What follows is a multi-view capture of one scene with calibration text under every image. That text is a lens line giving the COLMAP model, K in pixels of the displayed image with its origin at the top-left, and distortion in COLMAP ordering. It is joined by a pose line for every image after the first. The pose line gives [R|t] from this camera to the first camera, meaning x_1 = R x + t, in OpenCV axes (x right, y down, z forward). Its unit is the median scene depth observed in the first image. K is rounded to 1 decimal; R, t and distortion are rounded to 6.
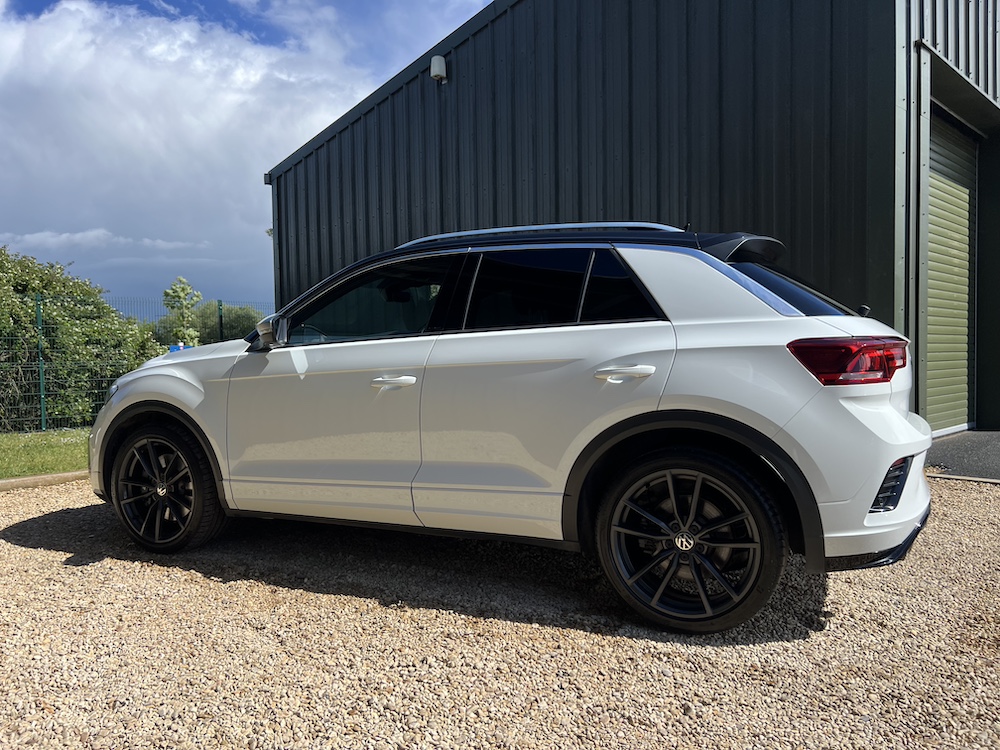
lens RADIAL K [[760.6, 0, 500.0], [0, 760.6, 375.0], [0, 0, 1]] dist [0.042365, -0.001793]
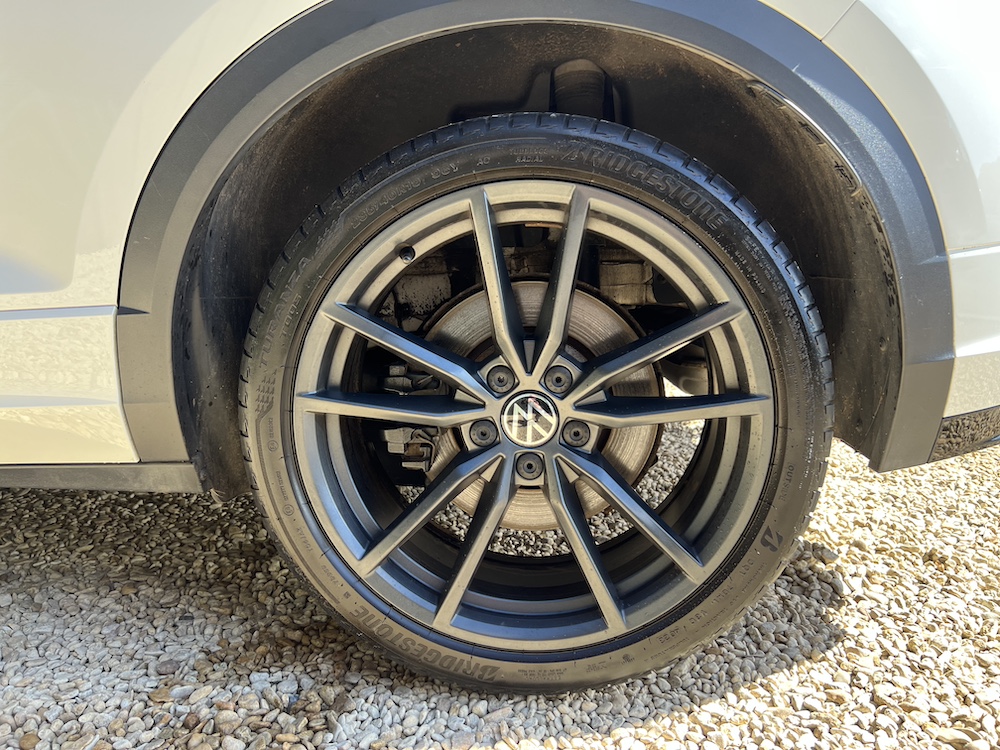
lens RADIAL K [[763.7, 0, 496.3], [0, 763.7, 388.4], [0, 0, 1]] dist [0.040362, -0.050380]
pose [[0.926733, -0.088124, 0.365240, 0.111842], [0.033499, 0.987613, 0.153291, 0.153607], [-0.374224, -0.129825, 0.918206, 0.705870]]
